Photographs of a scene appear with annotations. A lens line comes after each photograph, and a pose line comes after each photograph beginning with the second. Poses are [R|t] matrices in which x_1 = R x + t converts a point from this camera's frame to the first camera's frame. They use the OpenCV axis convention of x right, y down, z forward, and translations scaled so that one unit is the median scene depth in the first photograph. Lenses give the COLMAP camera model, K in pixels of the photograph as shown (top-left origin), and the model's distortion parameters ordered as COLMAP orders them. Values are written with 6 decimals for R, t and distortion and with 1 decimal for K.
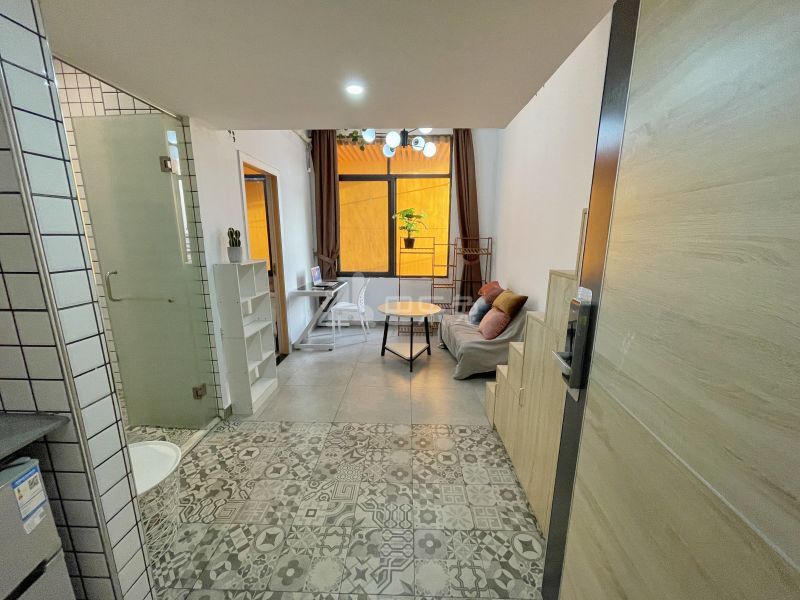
lens RADIAL K [[320.4, 0, 399.6], [0, 320.4, 304.0], [0, 0, 1]] dist [-0.002902, -0.000103]
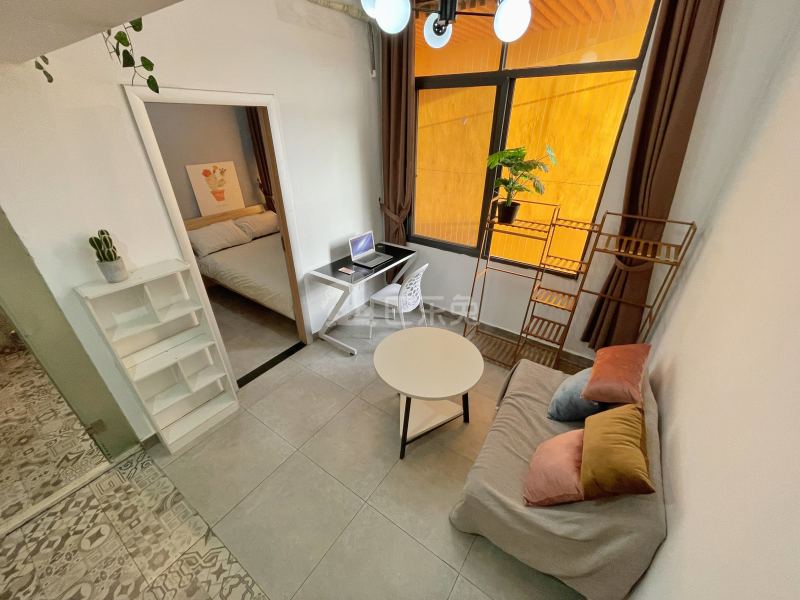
lens RADIAL K [[320.4, 0, 398.0], [0, 320.4, 299.9], [0, 0, 1]] dist [-0.002902, -0.000103]
pose [[0.829364, 0.268800, -0.489798, 0.184638], [-0.110989, 0.938454, 0.327087, -0.205696], [0.547574, -0.216912, 0.808154, 0.403376]]
